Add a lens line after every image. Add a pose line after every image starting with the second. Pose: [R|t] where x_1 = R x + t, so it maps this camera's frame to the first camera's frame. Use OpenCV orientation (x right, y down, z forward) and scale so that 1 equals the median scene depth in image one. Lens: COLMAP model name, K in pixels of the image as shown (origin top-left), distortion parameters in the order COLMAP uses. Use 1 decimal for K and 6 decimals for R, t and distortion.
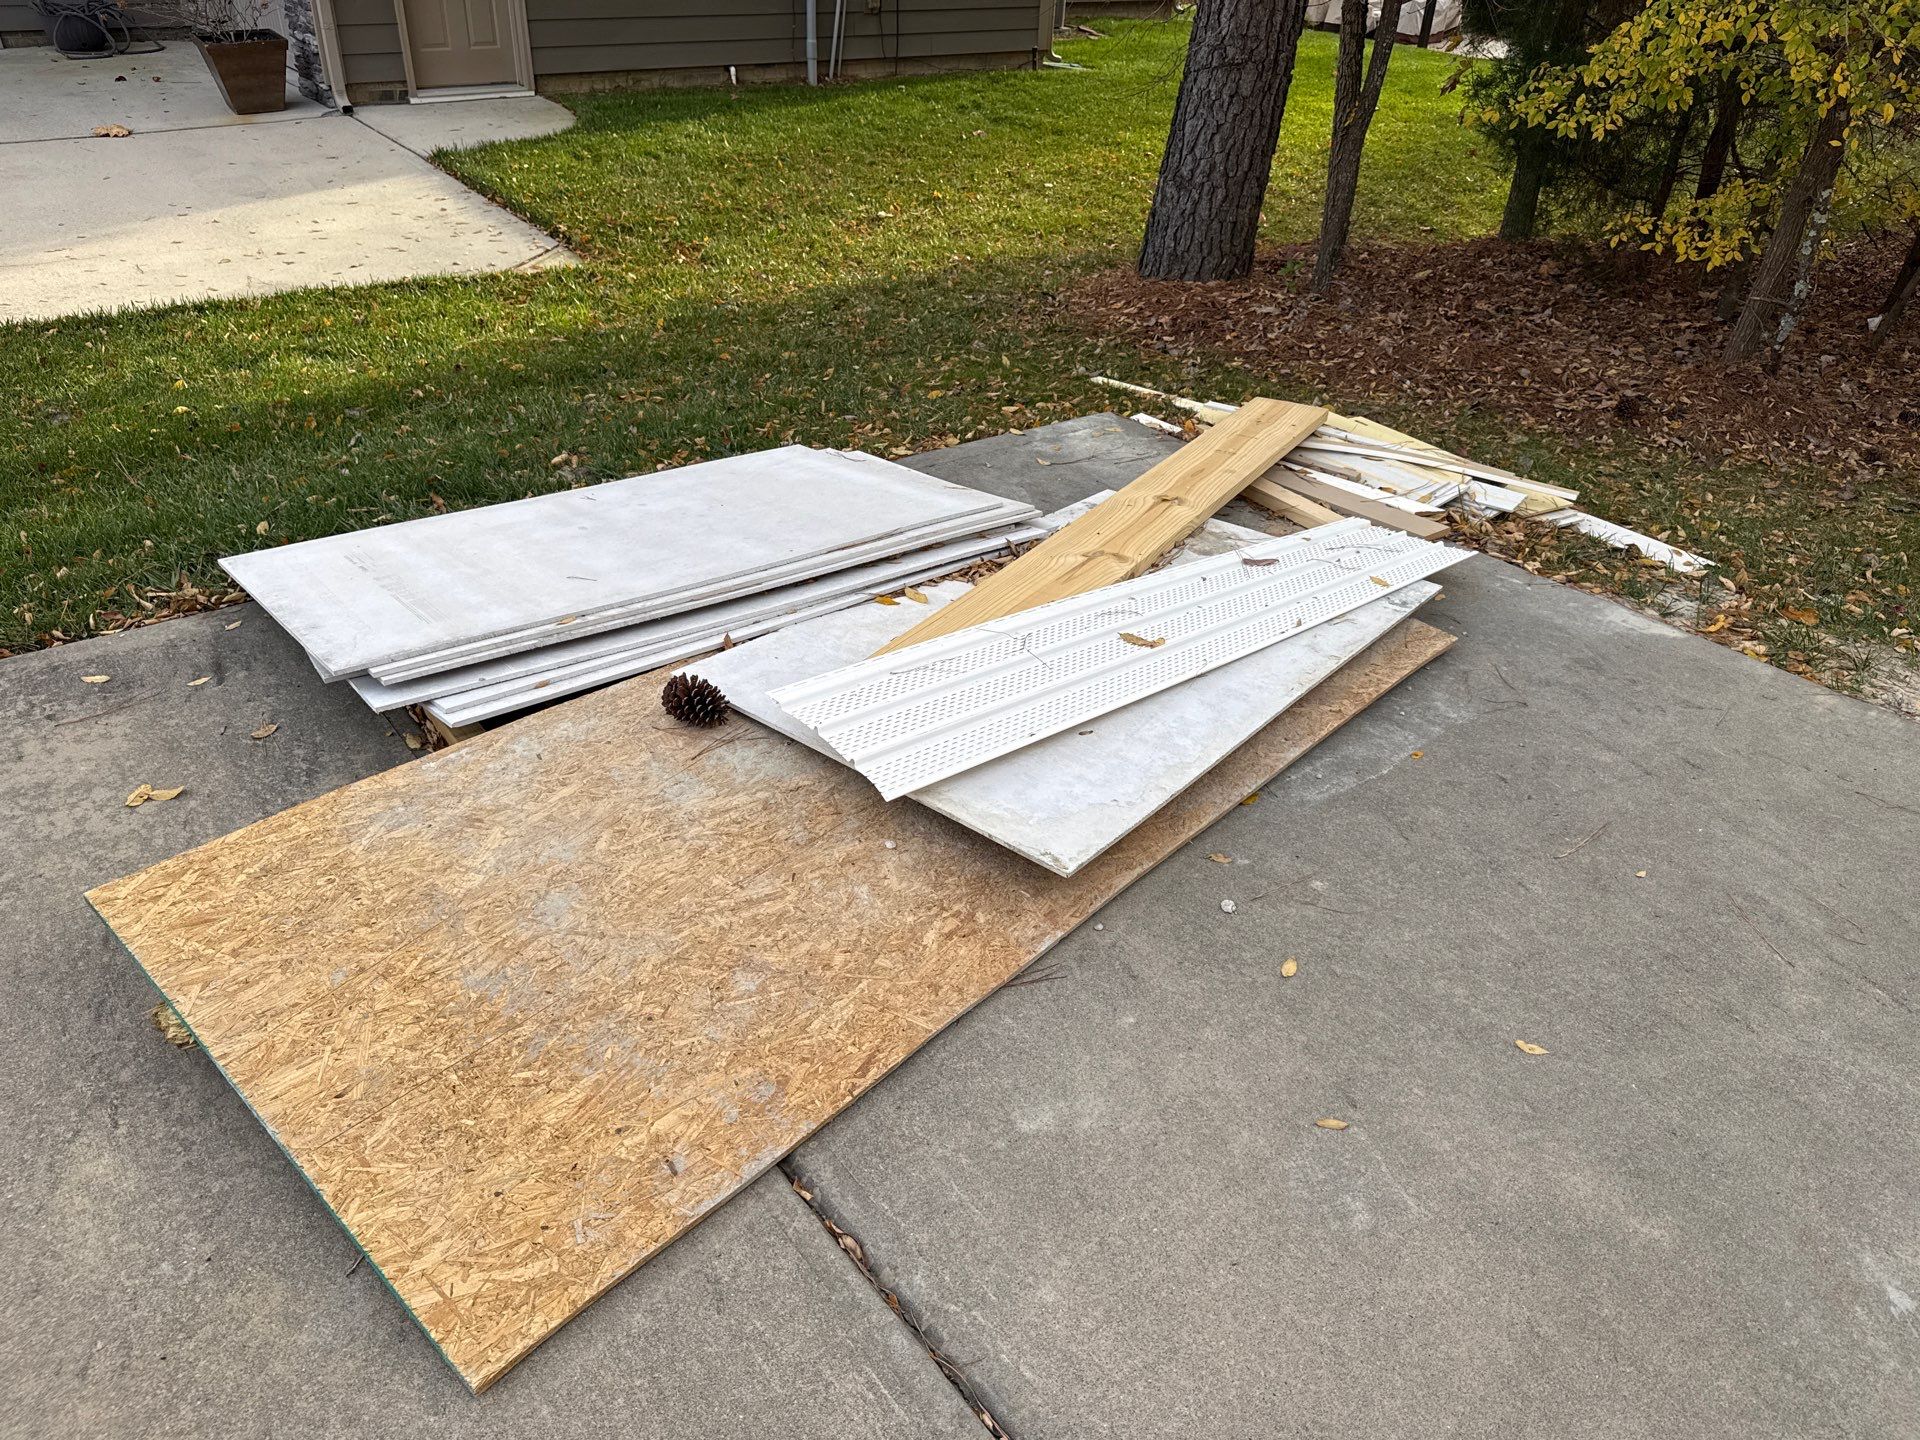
lens RADIAL K [[1392.6, 0, 981.8], [0, 1392.6, 722.8], [0, 0, 1]] dist [0.055425, -0.095242]
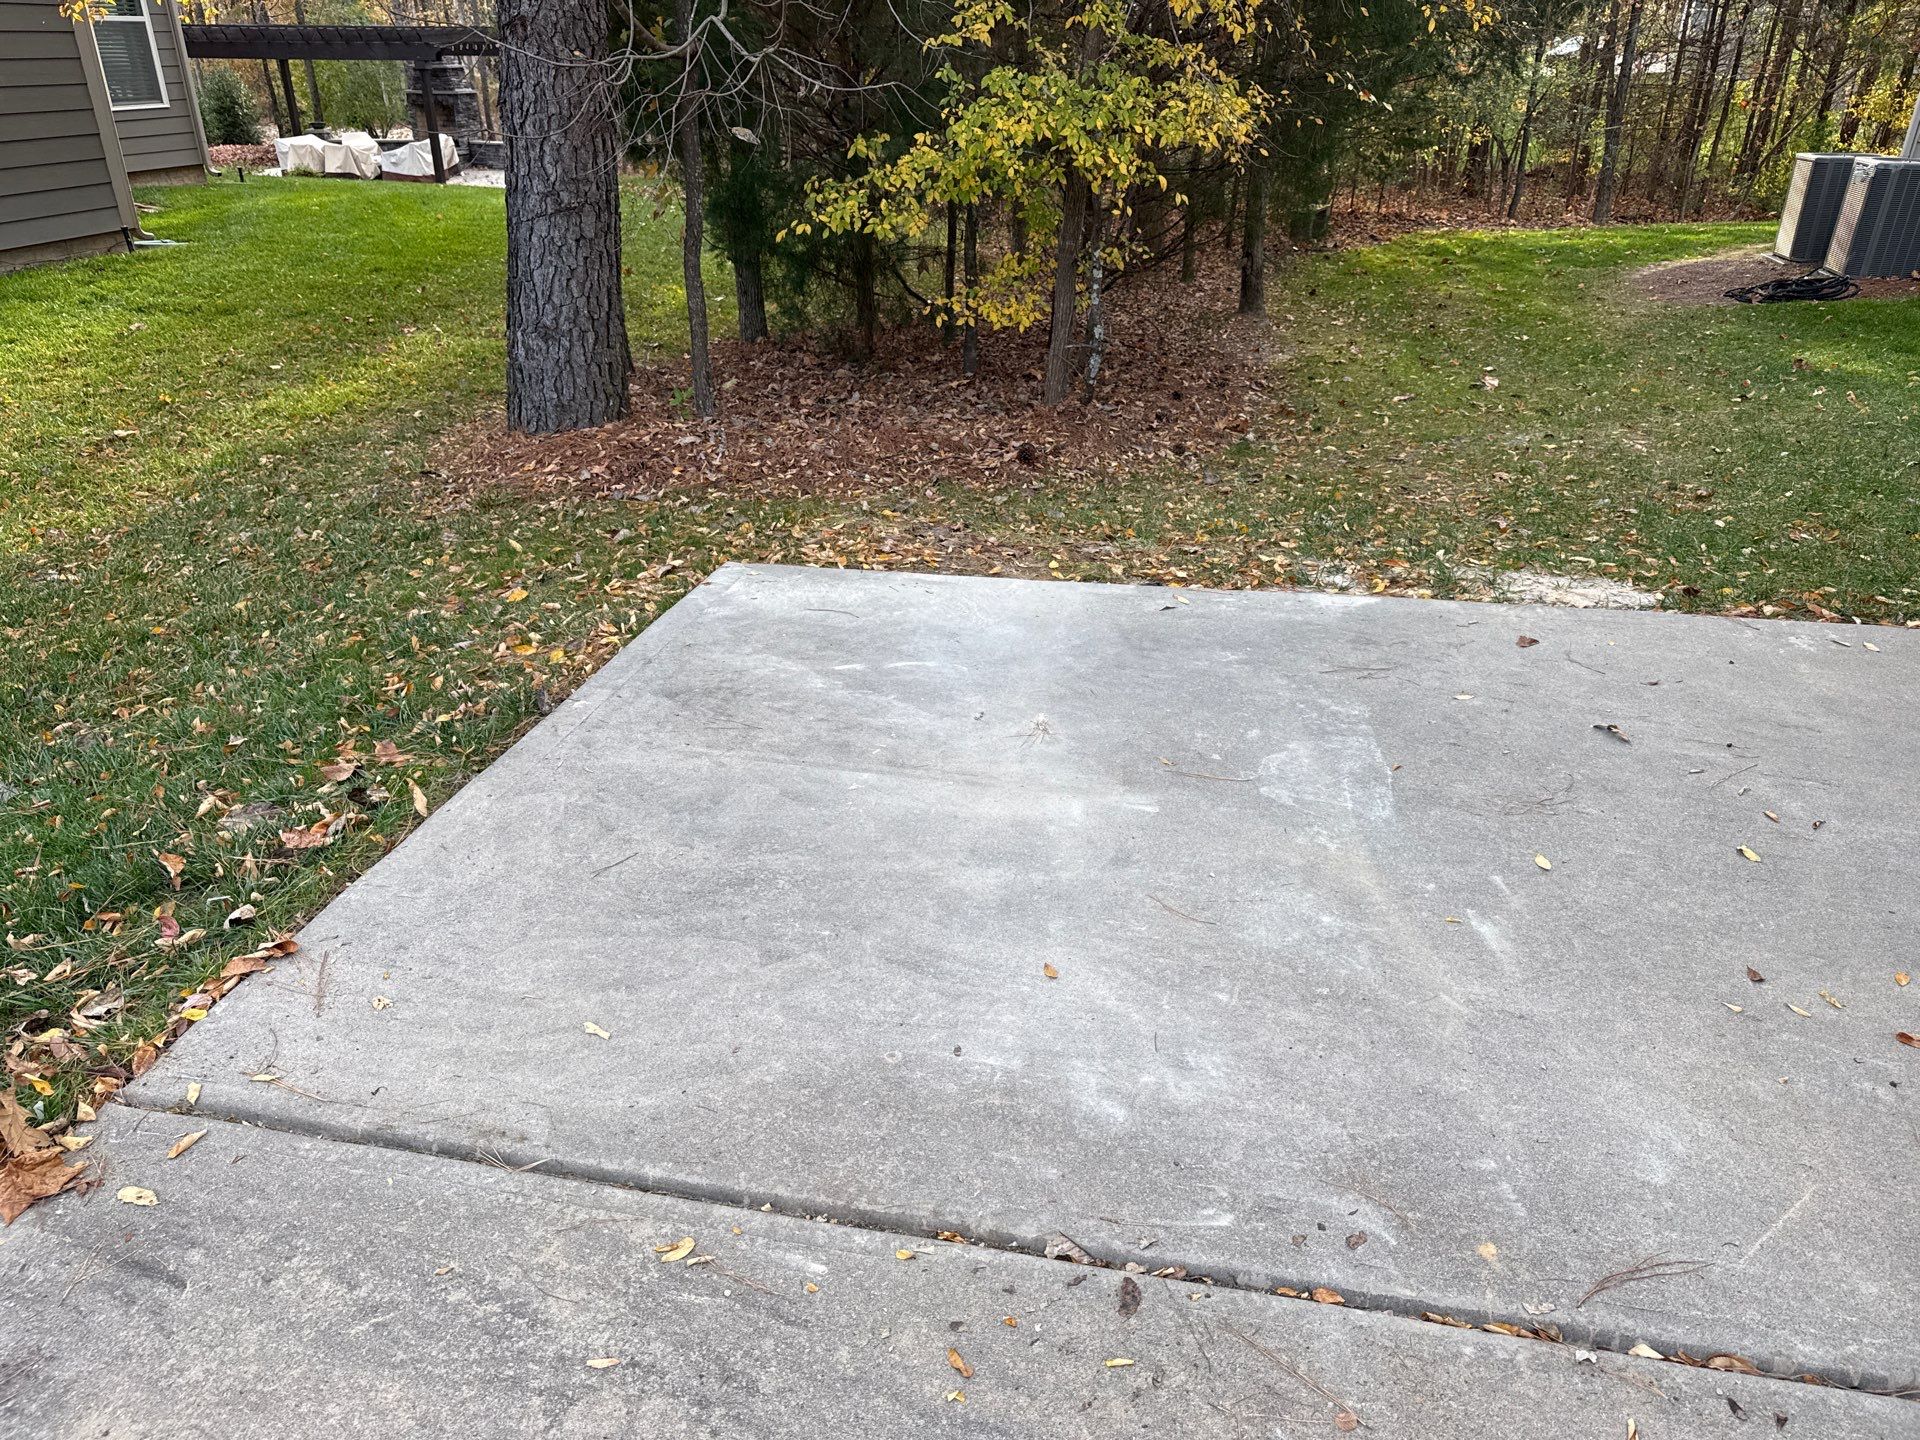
lens RADIAL K [[1392.6, 0, 981.8], [0, 1392.6, 722.8], [0, 0, 1]] dist [0.055425, -0.095242]
pose [[0.764179, -0.316070, 0.562255, -0.261012], [0.358422, 0.932817, 0.037236, -0.070285], [-0.536250, 0.173070, 0.826125, 0.104436]]
